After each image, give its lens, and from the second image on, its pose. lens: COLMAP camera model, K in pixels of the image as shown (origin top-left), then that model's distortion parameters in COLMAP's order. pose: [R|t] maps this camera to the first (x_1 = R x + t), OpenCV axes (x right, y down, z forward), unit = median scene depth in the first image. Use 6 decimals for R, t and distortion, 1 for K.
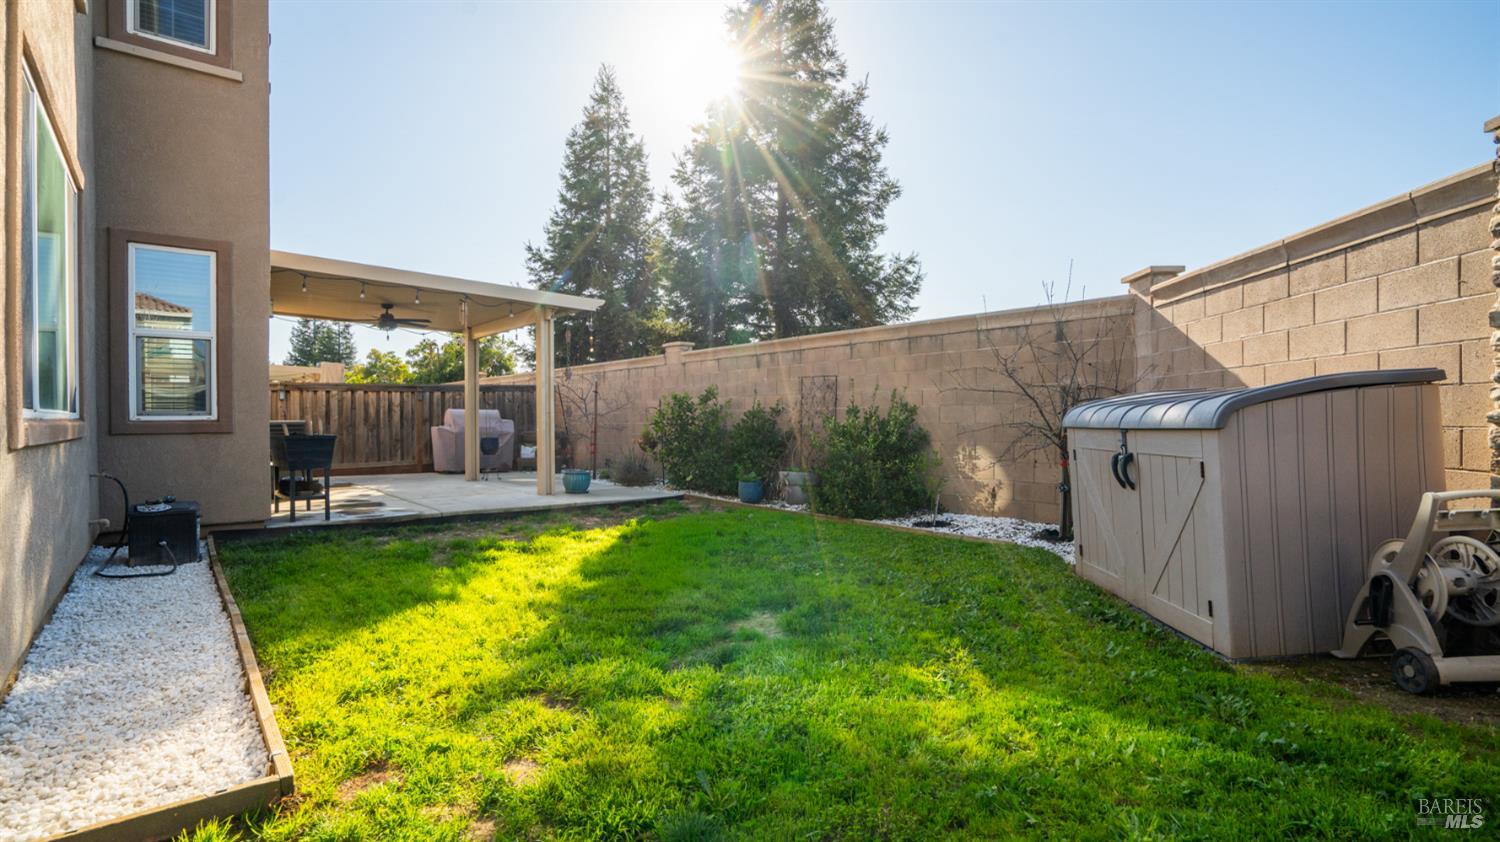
lens RADIAL K [[697.4, 0, 751.0], [0, 697.4, 425.1], [0, 0, 1]] dist [-0.076136, 0.049471]
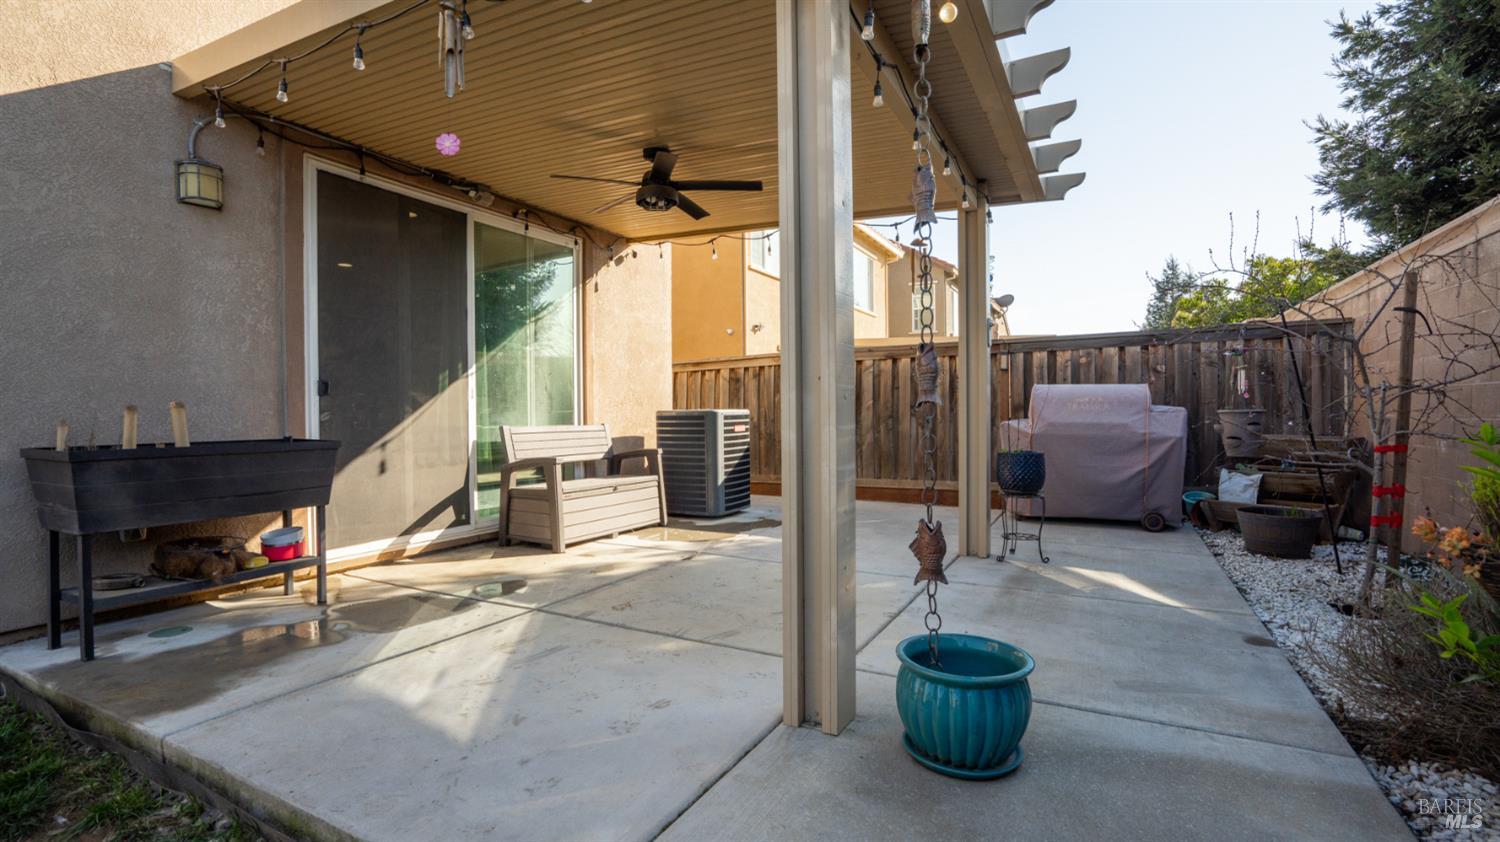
lens RADIAL K [[697.2, 0, 750.0], [0, 697.2, 421.0], [0, 0, 1]] dist [-0.064088, 0.026188]
pose [[0.357998, 0.017791, -0.933553, -0.062228], [-0.004037, 0.999839, 0.017506, -0.005740], [0.933713, -0.002498, 0.358013, 0.665942]]
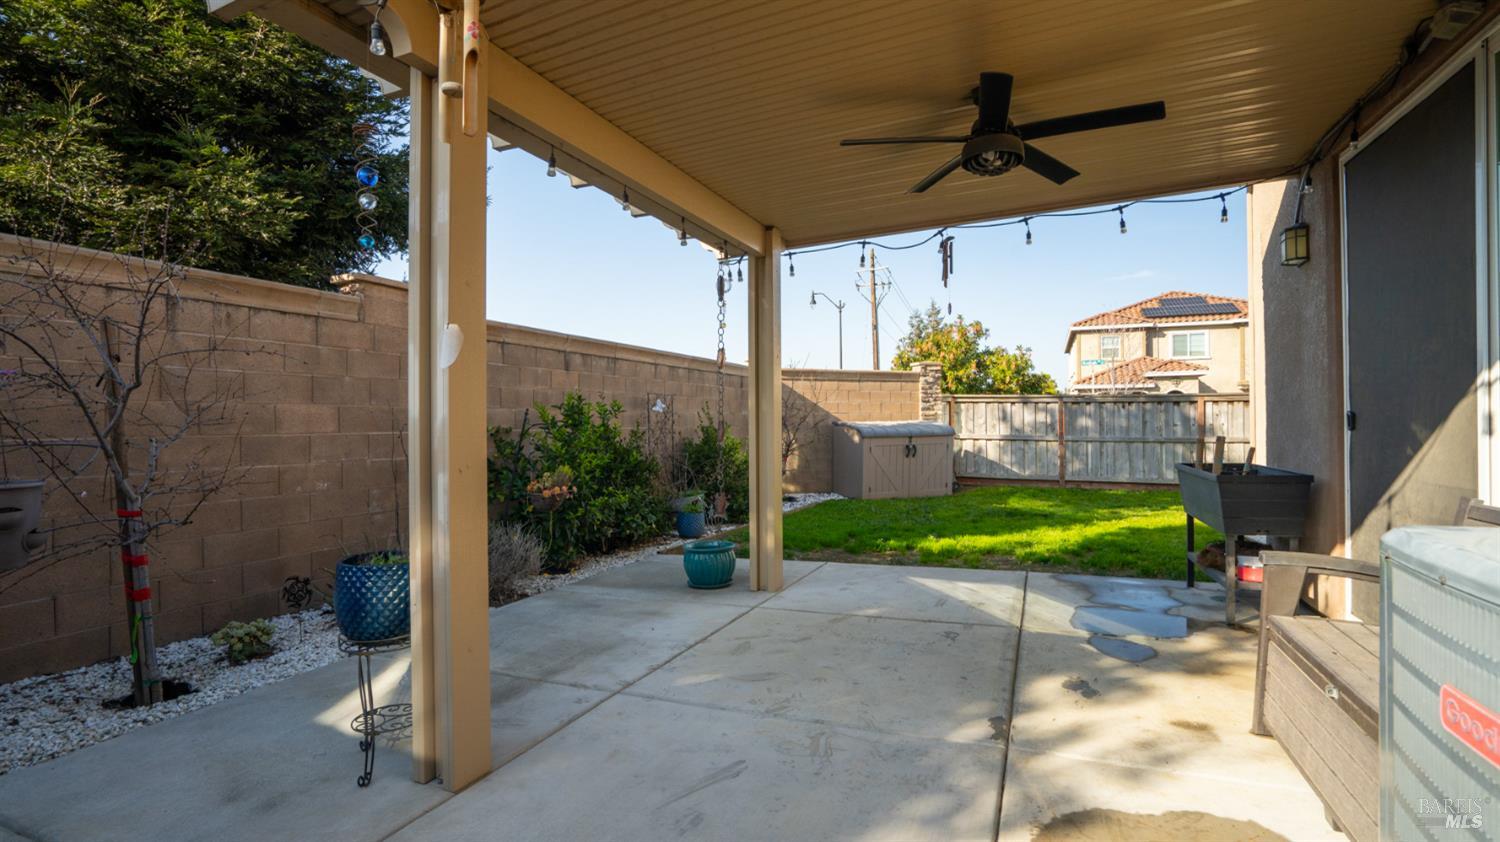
lens RADIAL K [[694.7, 0, 748.0], [0, 694.7, 421.5], [0, 0, 1]] dist [-0.062456, 0.025570]
pose [[-0.429709, 0.013912, 0.902860, -0.569045], [0.021921, 0.999747, -0.004972, -0.018491], [-0.902701, 0.017655, -0.429905, 0.921557]]
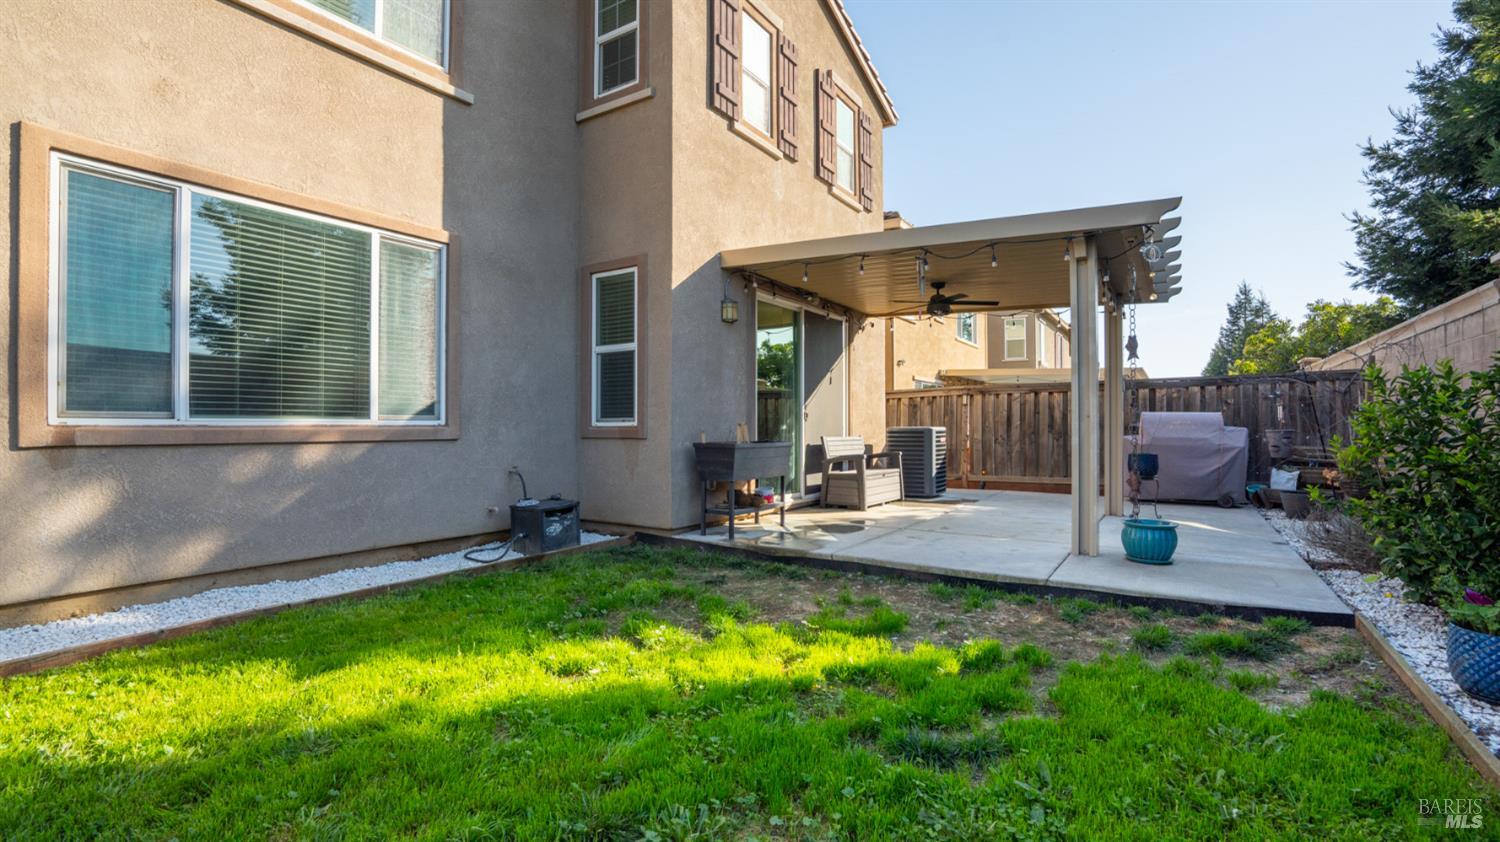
lens RADIAL K [[694.7, 0, 748.0], [0, 694.7, 421.5], [0, 0, 1]] dist [-0.062456, 0.025570]
pose [[0.279823, -0.001606, -0.960050, 0.138062], [-0.011198, 0.999925, -0.004936, -0.005441], [0.959986, 0.012132, 0.279784, 0.416675]]
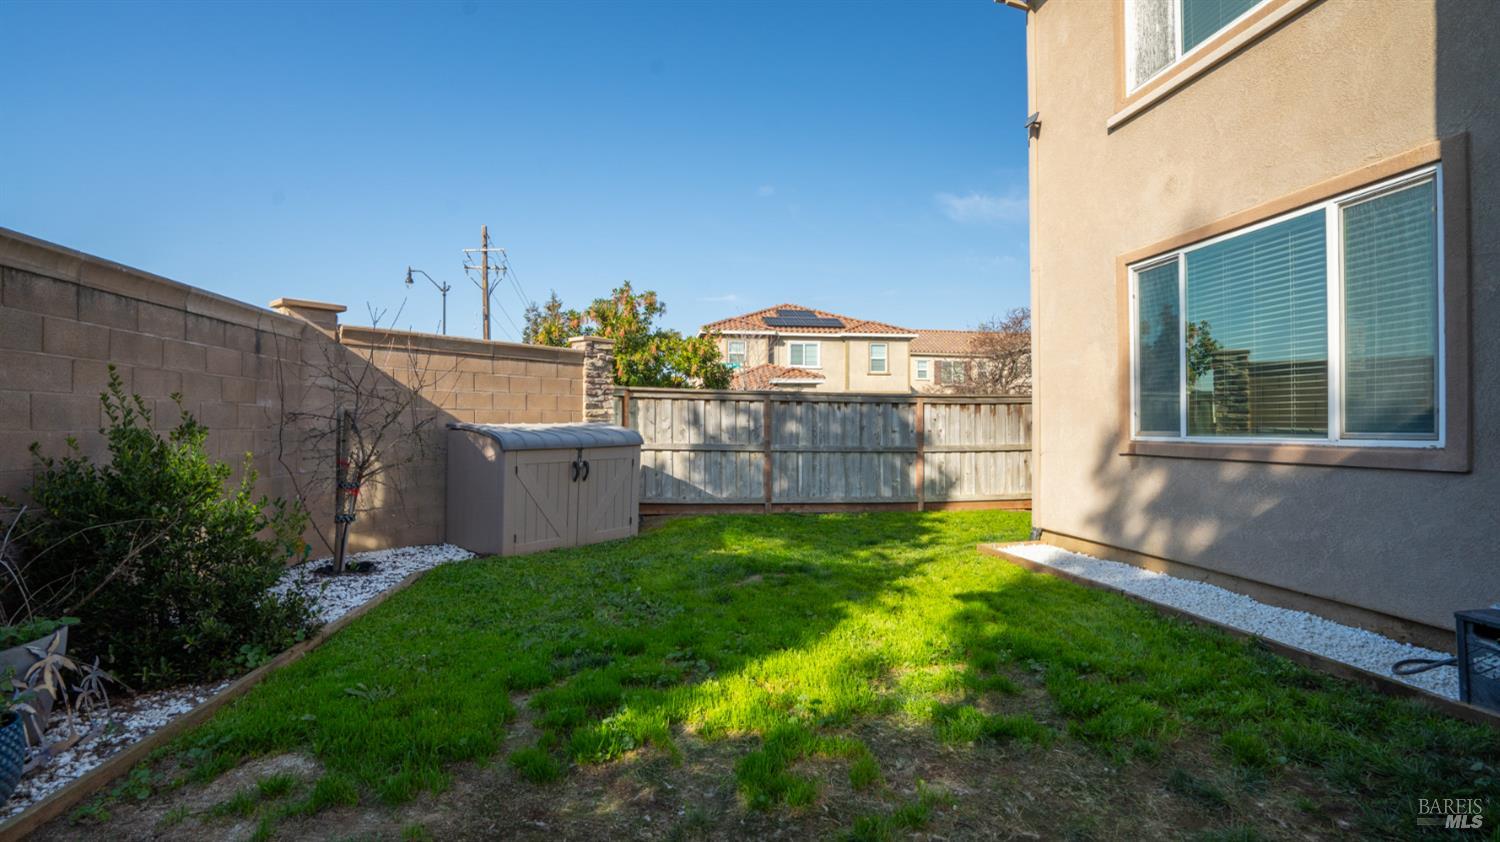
lens RADIAL K [[697.4, 0, 751.0], [0, 697.4, 425.1], [0, 0, 1]] dist [-0.076136, 0.049471]
pose [[-0.843121, 0.009803, 0.537634, -0.257675], [0.013637, 0.999902, 0.003155, -0.017258], [-0.537551, 0.009992, -0.843172, 0.739926]]
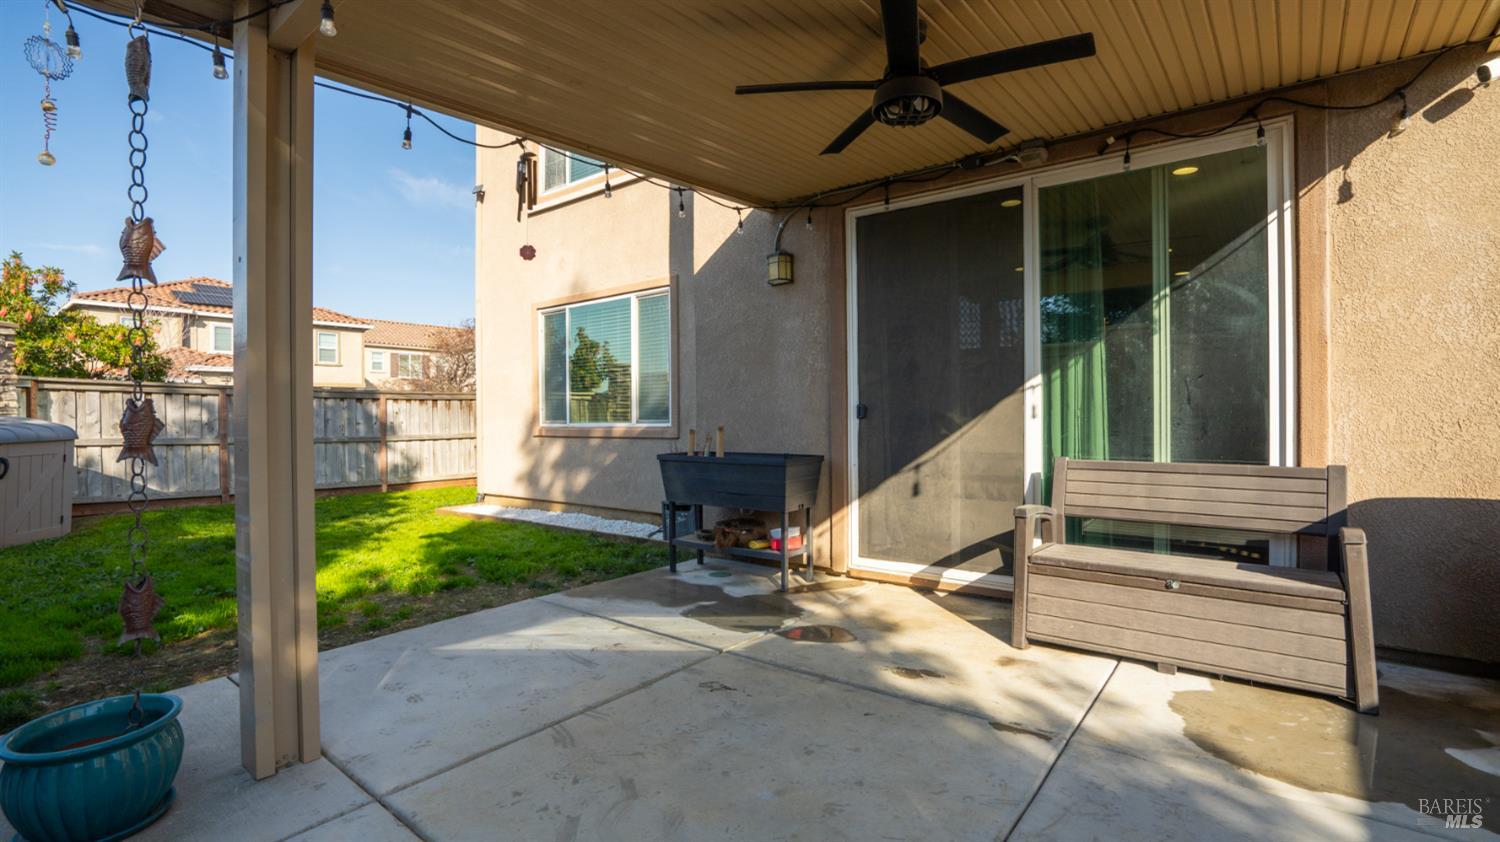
lens RADIAL K [[694.7, 0, 748.0], [0, 694.7, 421.5], [0, 0, 1]] dist [-0.062456, 0.025570]
pose [[-0.984676, 0.016840, -0.173581, -0.311533], [0.013795, 0.999729, 0.018732, -0.017314], [0.173850, 0.016050, -0.984641, 0.940607]]
